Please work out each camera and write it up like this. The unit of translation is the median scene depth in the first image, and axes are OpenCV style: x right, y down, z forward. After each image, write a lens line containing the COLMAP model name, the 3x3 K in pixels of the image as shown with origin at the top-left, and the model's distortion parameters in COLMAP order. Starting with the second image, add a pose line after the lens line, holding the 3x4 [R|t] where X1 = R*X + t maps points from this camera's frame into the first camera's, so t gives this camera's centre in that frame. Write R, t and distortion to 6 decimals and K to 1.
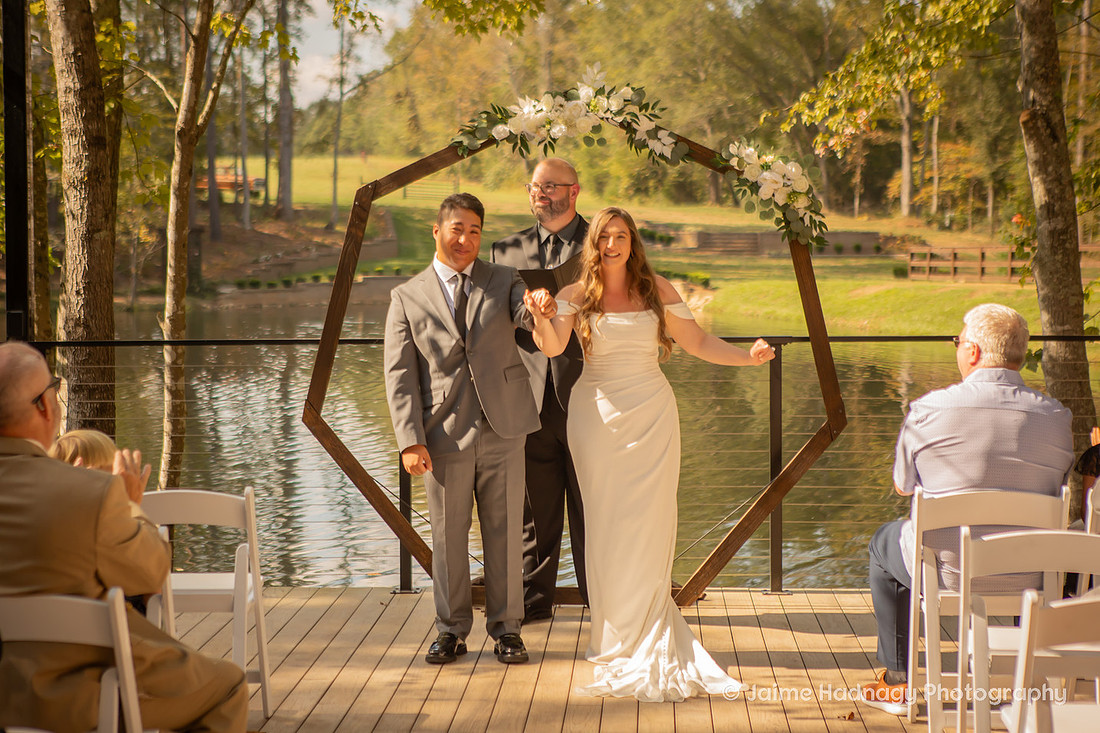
lens RADIAL K [[2265.8, 0, 514.2], [0, 2265.8, 347.8], [0, 0, 1]] dist [0.193951, 0.016779]
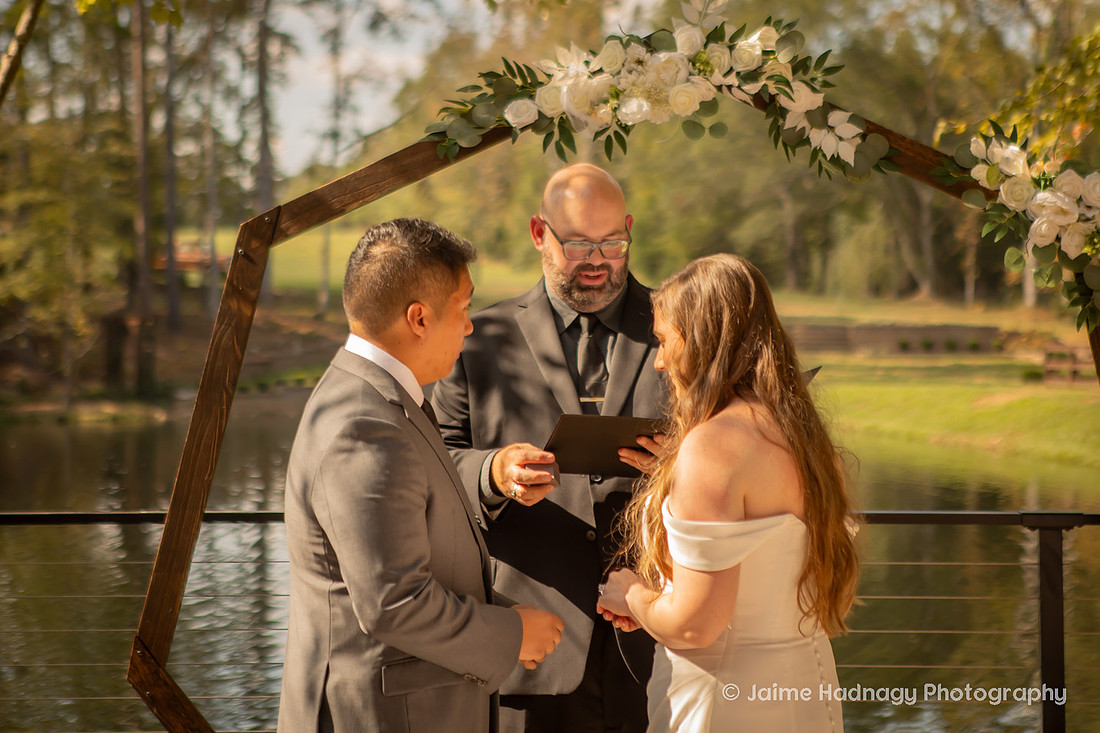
lens RADIAL K [[2716.9, 0, 552.7], [0, 2716.9, 271.5], [0, 0, 1]] dist [0.155577, 0.531378]
pose [[0.999989, 0.004336, 0.001869, 0.000112], [-0.004194, 0.997506, -0.070452, -0.014103], [-0.002170, 0.070443, 0.997513, 0.341719]]
